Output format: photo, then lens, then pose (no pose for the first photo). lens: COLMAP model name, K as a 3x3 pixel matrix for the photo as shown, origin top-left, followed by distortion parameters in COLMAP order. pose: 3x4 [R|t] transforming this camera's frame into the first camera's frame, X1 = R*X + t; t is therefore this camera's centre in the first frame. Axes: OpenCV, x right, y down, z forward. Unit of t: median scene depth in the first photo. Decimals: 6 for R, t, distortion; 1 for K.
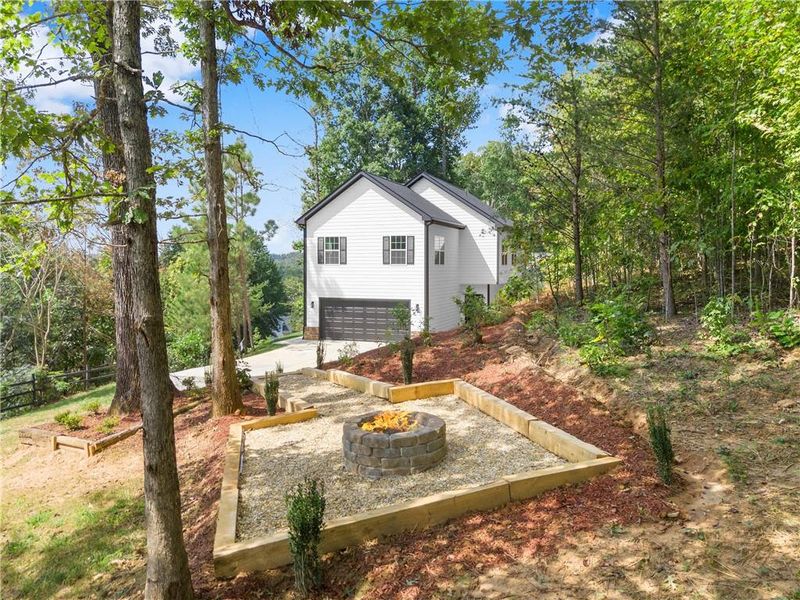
lens RADIAL K [[597.6, 0, 395.1], [0, 597.6, 287.0], [0, 0, 1]] dist [0.067509, -0.094294]
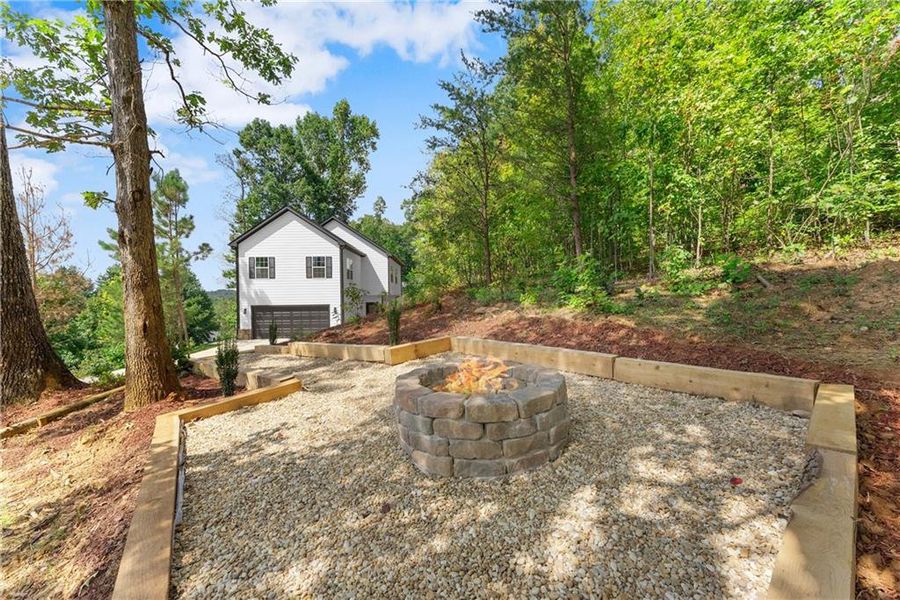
lens RADIAL K [[361.9, 0, 450.0], [0, 361.9, 300.0], [0, 0, 1]] dist [-0.008695, -0.000035]
pose [[0.921156, -0.015665, 0.388878, -0.037417], [0.026431, 0.999401, -0.022352, 0.034185], [-0.388295, 0.030868, 0.921018, 0.146572]]
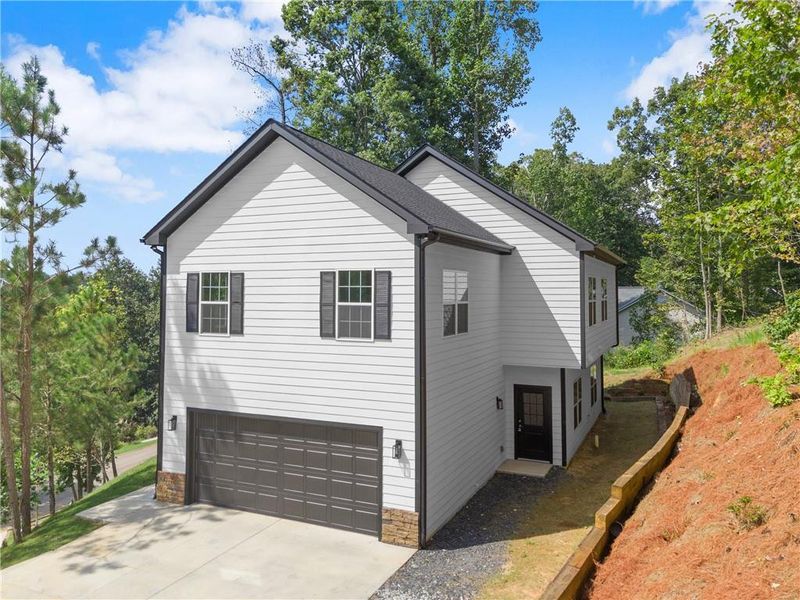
lens RADIAL K [[597.6, 0, 395.1], [0, 597.6, 287.0], [0, 0, 1]] dist [0.067509, -0.094294]
pose [[0.997790, -0.003272, -0.066364, 0.058864], [0.000378, 0.999051, -0.043563, -0.053203], [0.066443, 0.043441, 0.996844, 0.557055]]
